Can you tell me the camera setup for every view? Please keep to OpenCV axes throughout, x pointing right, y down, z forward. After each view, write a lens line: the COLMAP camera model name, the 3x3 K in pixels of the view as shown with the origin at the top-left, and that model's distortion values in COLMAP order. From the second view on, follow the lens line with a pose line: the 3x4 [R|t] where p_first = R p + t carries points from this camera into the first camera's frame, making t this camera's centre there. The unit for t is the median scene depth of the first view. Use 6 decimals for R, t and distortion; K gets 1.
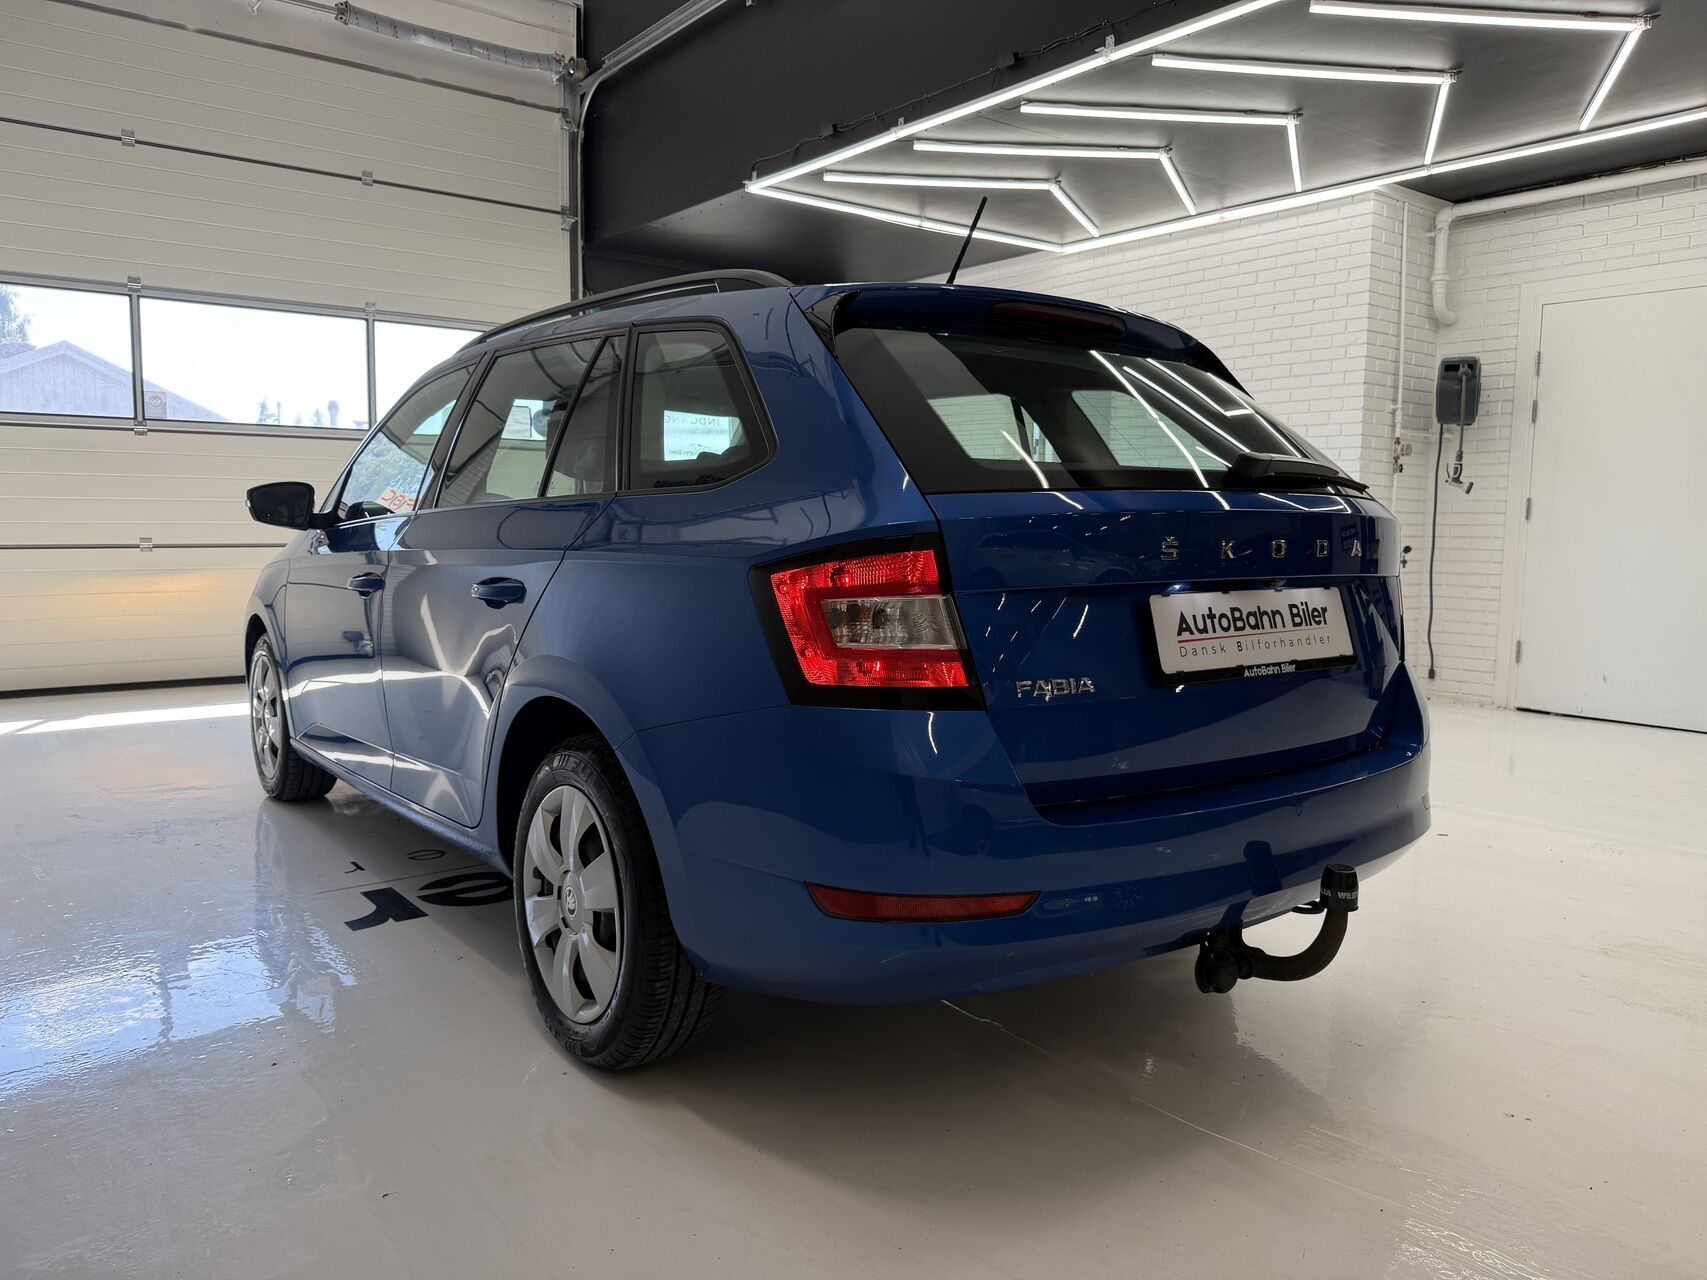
lens RADIAL K [[1171.7, 0, 857.4], [0, 1171.7, 610.6], [0, 0, 1]] dist [0.024460, -0.033283]
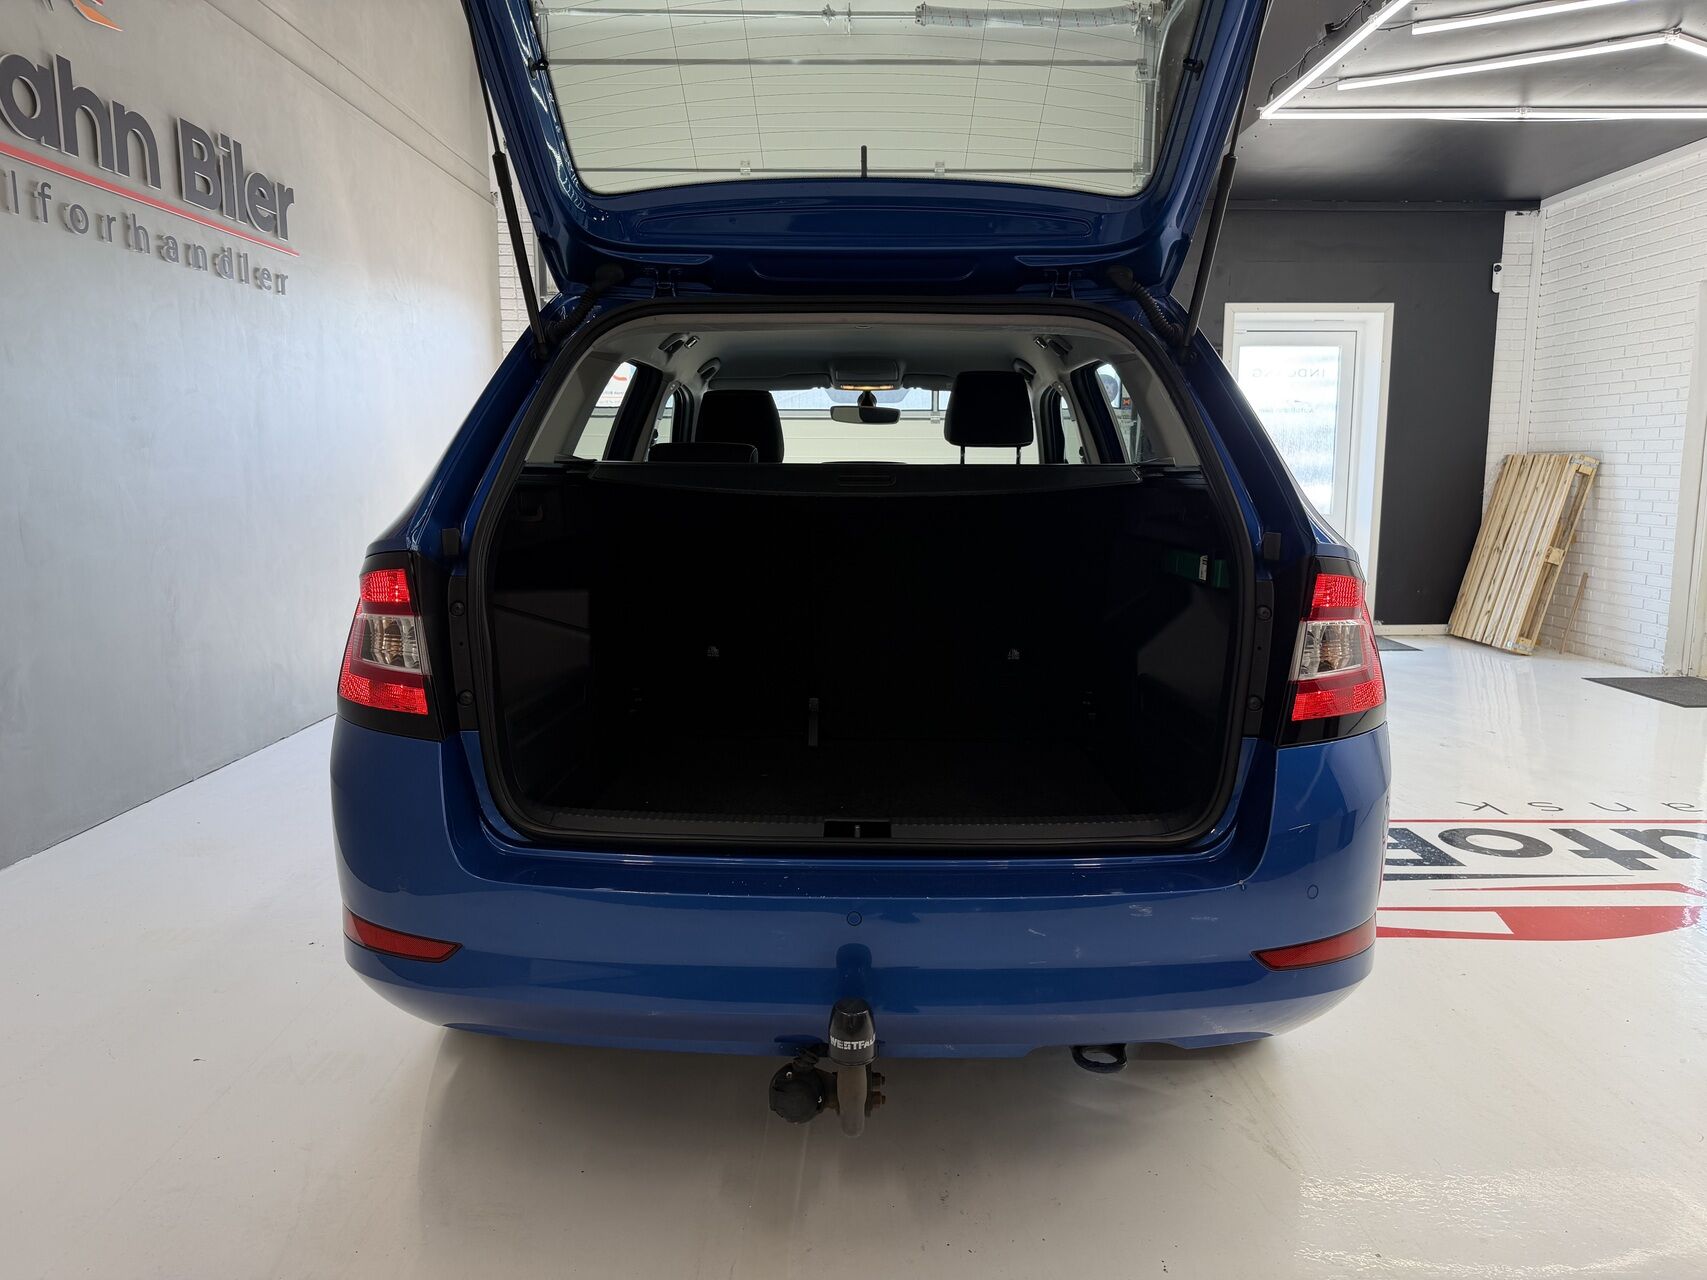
lens RADIAL K [[1171.7, 0, 856.2], [0, 1171.7, 628.3], [0, 0, 1]] dist [0.024460, -0.033283]
pose [[0.804615, 0.071676, -0.589455, 0.771426], [-0.042274, 0.997084, 0.063537, -0.067263], [0.592290, -0.026204, 0.805298, 0.357551]]
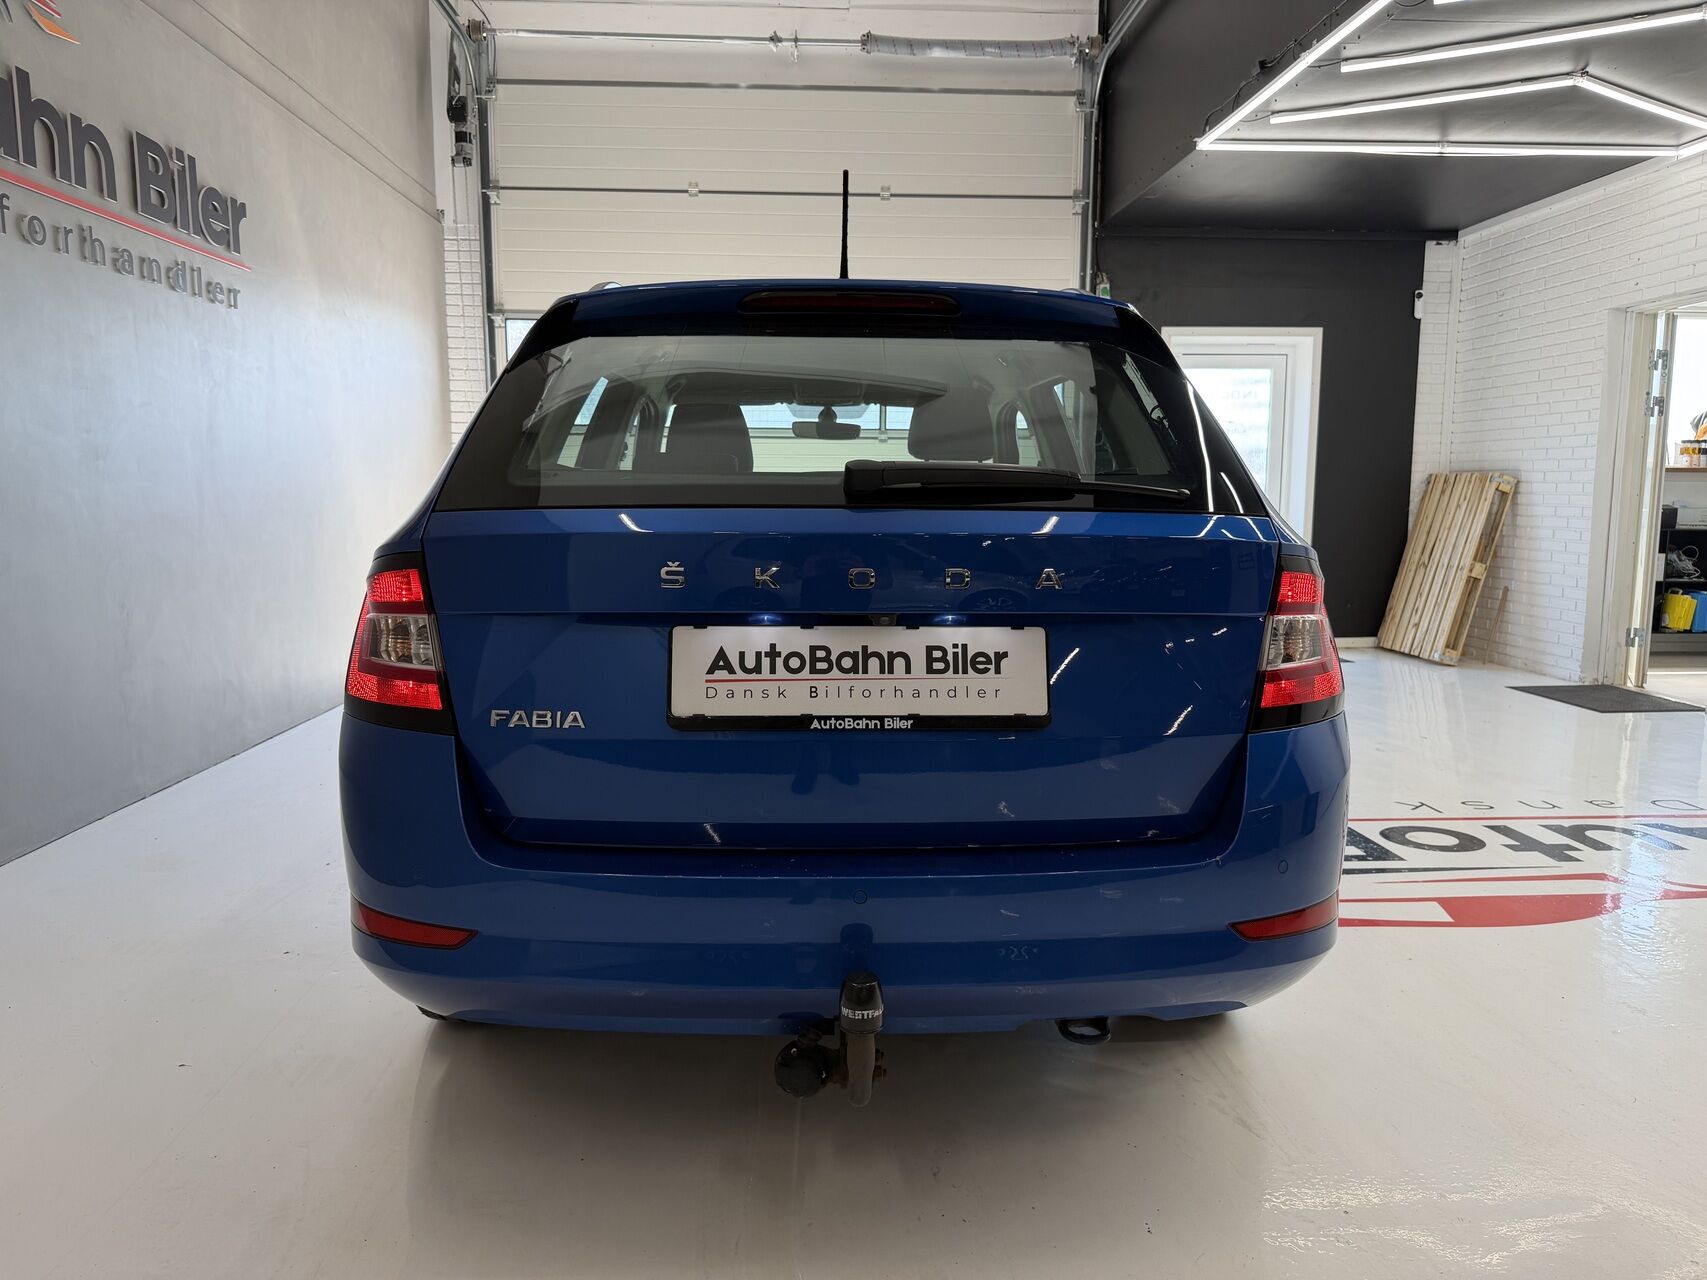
lens RADIAL K [[1171.7, 0, 858.6], [0, 1171.7, 625.3], [0, 0, 1]] dist [0.024460, -0.033283]
pose [[0.835678, 0.055594, -0.546399, 0.762692], [-0.039221, 0.998364, 0.041594, -0.050462], [0.547818, -0.013329, 0.836491, 0.298981]]
